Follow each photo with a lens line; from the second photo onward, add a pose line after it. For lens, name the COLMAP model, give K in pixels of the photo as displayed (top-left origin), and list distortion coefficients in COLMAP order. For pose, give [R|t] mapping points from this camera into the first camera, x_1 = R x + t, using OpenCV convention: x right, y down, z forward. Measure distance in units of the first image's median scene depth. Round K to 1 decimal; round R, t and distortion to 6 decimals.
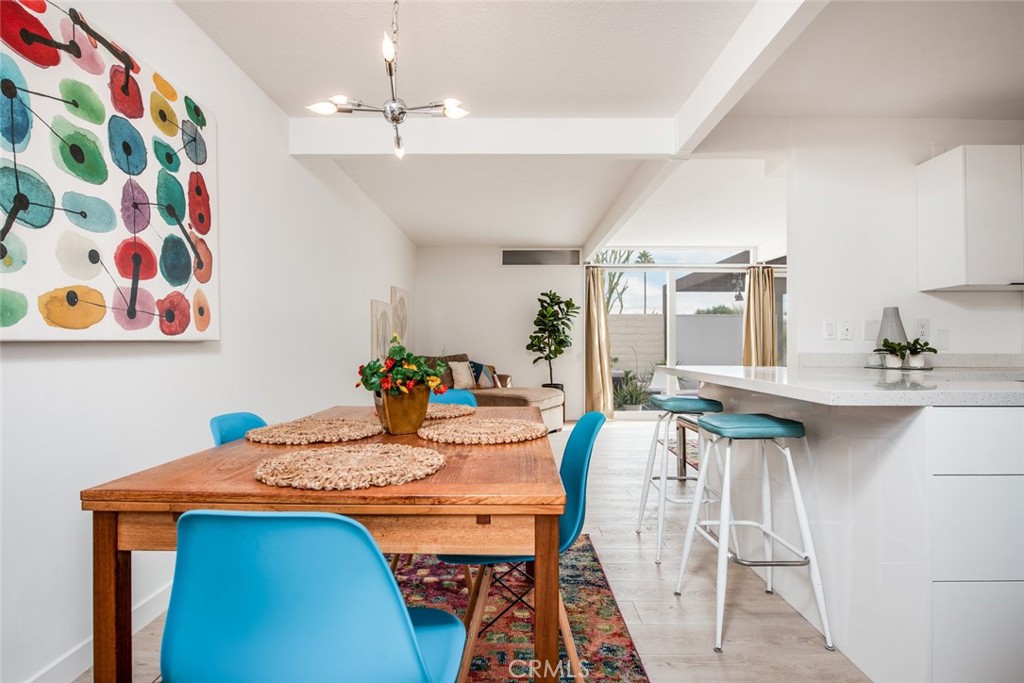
lens RADIAL K [[523.3, 0, 511.3], [0, 523.3, 338.9], [0, 0, 1]] dist [-0.003703, -0.000504]
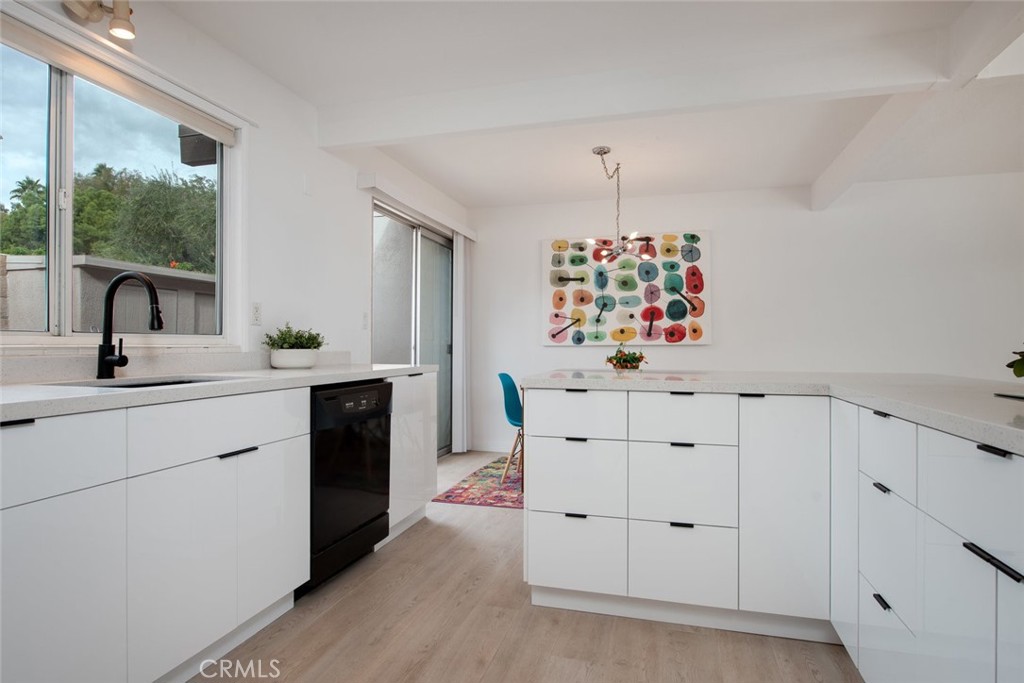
lens RADIAL K [[576.6, 0, 511.3], [0, 576.6, 342.6], [0, 0, 1]] dist [0.001046, 0.000040]
pose [[-0.268807, -0.002379, -0.963191, 2.114946], [0.008946, 0.999948, -0.004967, -0.000774], [0.963153, -0.009952, -0.268772, 1.040849]]
